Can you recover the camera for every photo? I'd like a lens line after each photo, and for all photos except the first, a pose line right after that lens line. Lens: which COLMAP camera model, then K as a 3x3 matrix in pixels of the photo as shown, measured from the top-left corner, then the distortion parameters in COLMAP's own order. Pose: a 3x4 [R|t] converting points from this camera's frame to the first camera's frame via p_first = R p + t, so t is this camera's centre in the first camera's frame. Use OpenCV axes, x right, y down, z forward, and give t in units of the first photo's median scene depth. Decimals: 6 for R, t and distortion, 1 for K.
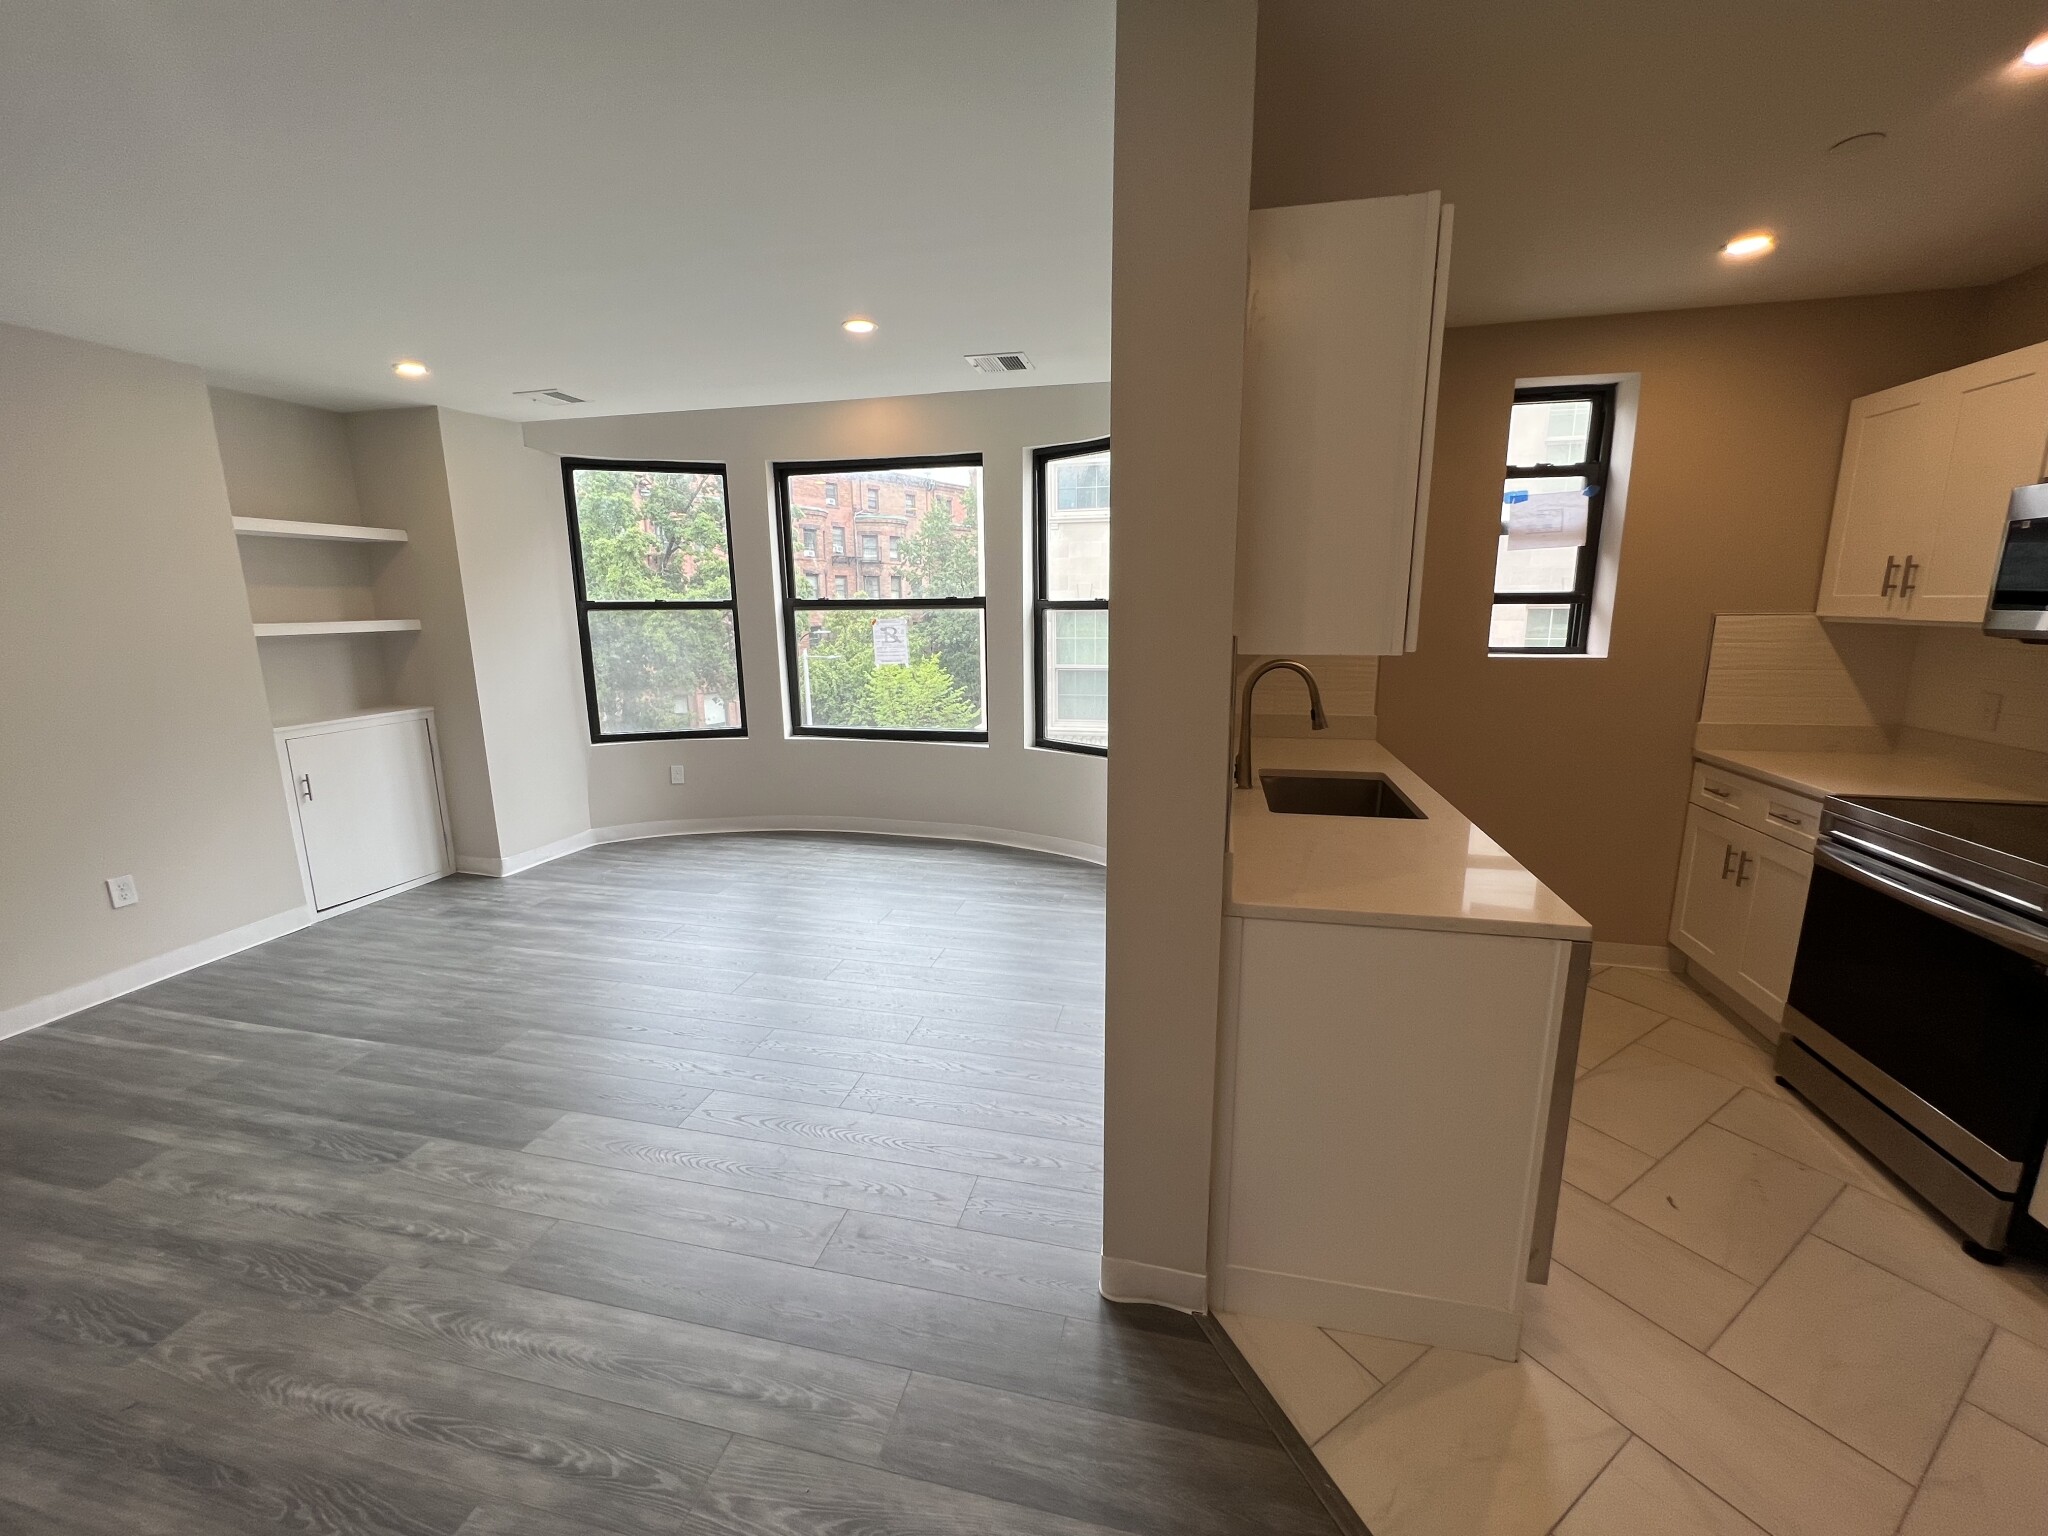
lens RADIAL K [[819.0, 0, 1024.1], [0, 819.0, 762.7], [0, 0, 1]] dist [-0.001885, 0.000284]
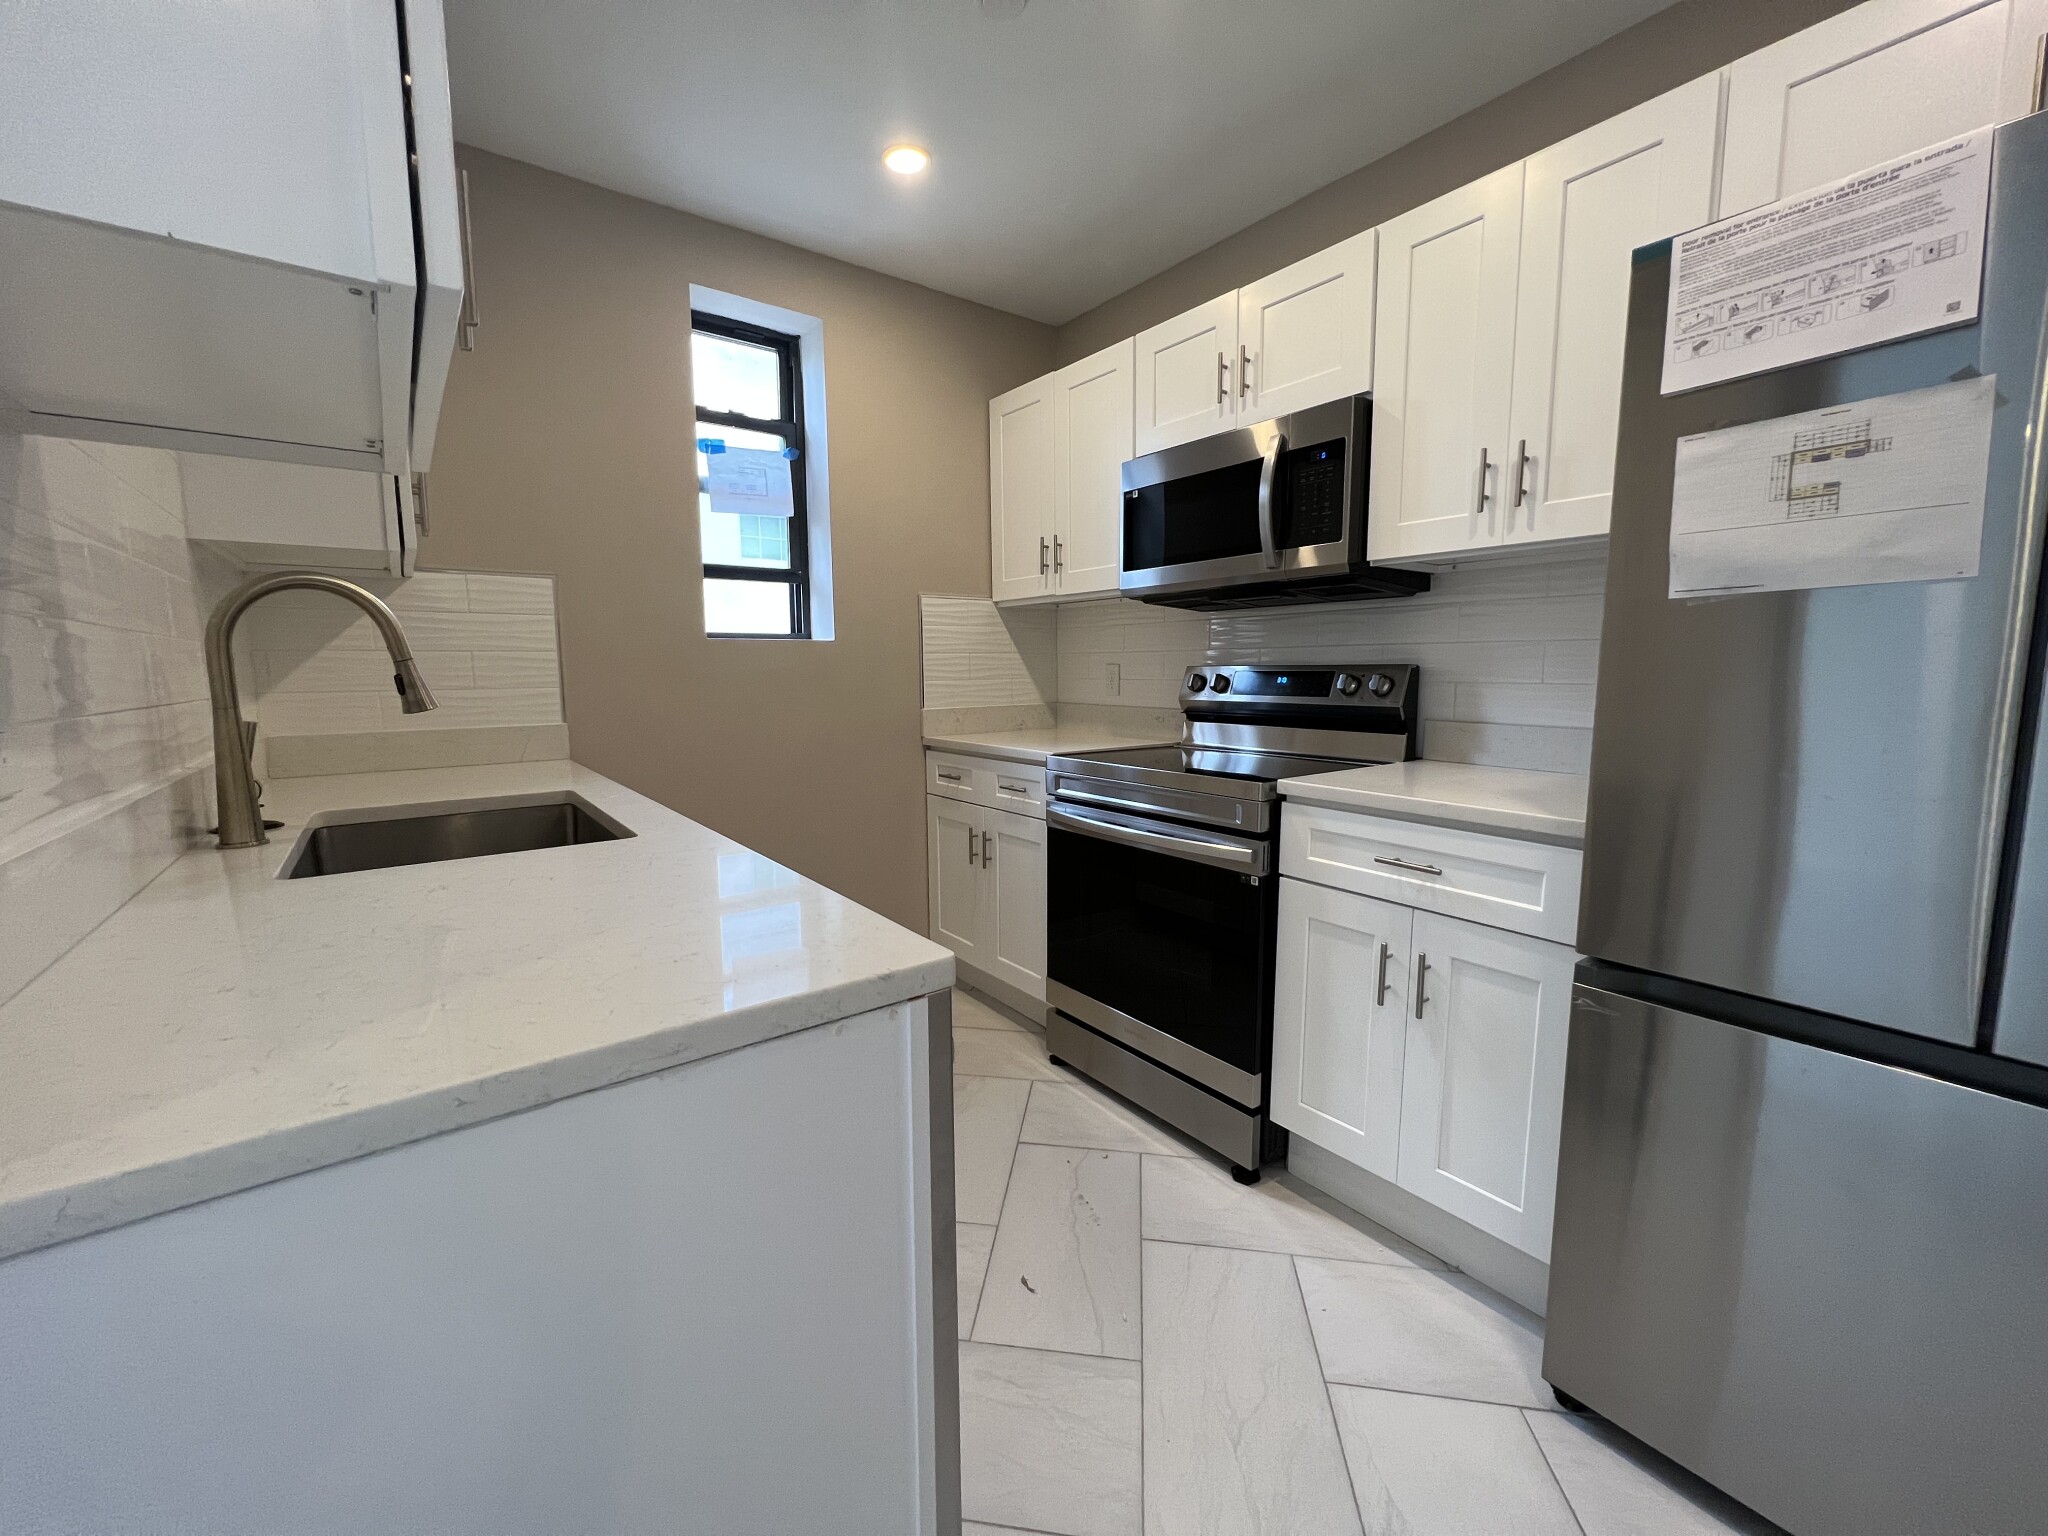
lens RADIAL K [[819.0, 0, 1024.1], [0, 819.0, 762.7], [0, 0, 1]] dist [-0.001885, 0.000284]
pose [[0.643095, -0.082992, 0.761276, 0.155499], [0.148436, 0.988765, -0.017600, 0.043930], [-0.751263, 0.124320, 0.648189, 0.277274]]
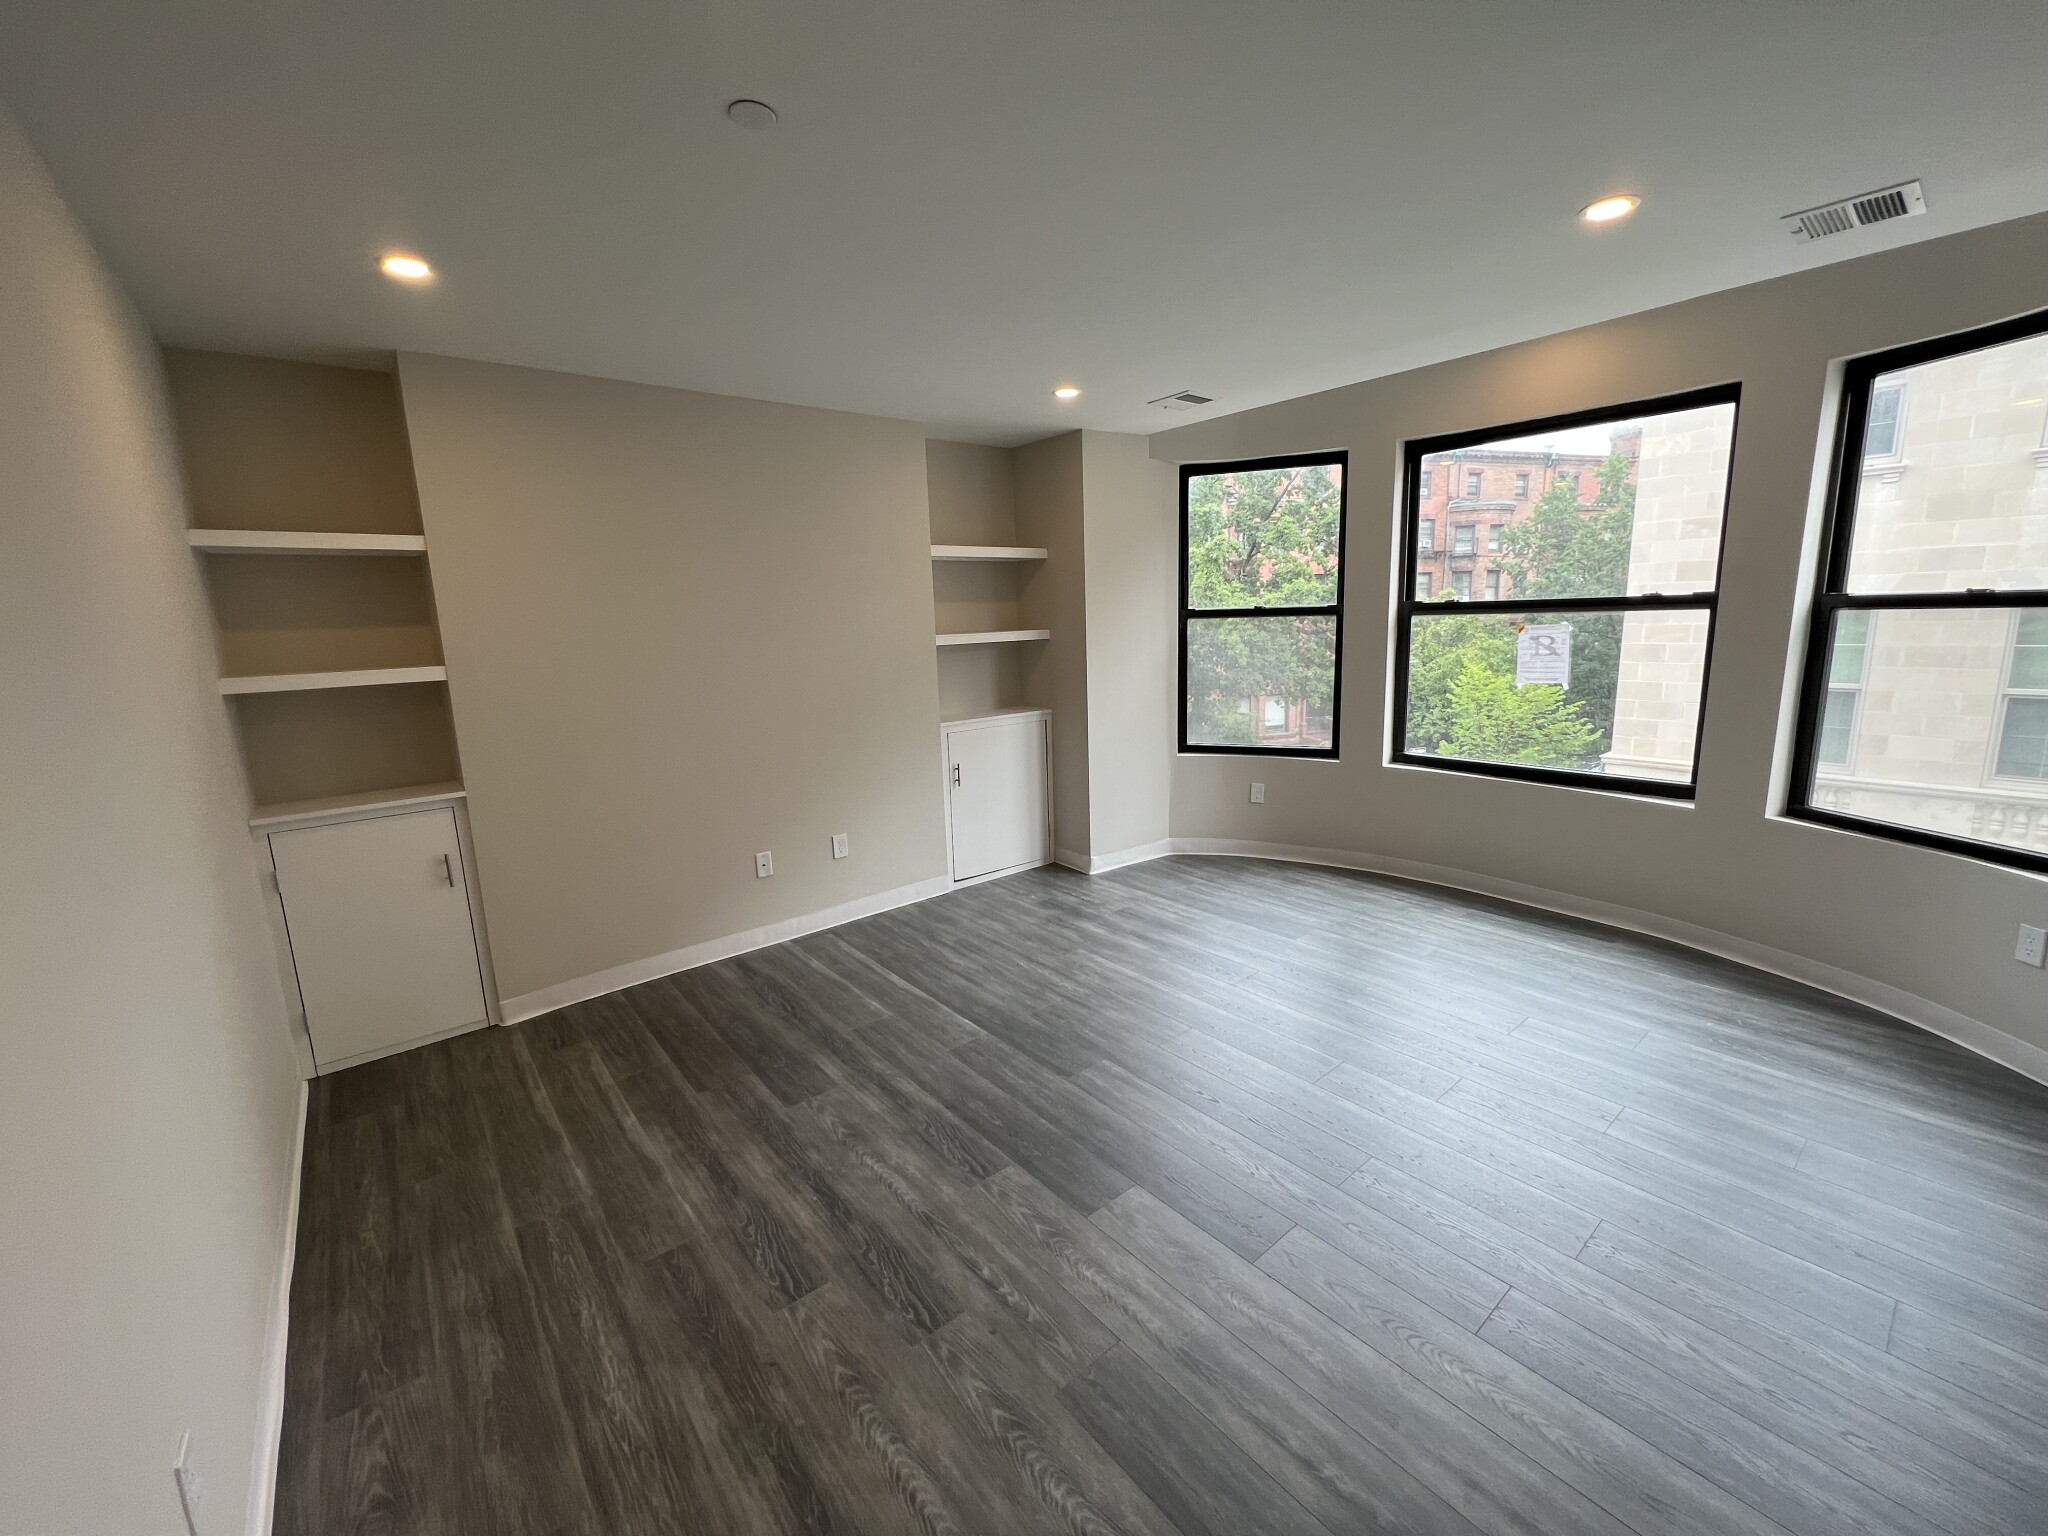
lens RADIAL K [[819.0, 0, 1024.1], [0, 819.0, 762.7], [0, 0, 1]] dist [-0.001885, 0.000284]
pose [[0.792644, 0.093593, -0.602458, -0.111412], [-0.094733, 0.995052, 0.029945, -0.033793], [0.602280, 0.033337, 0.797589, 0.139700]]
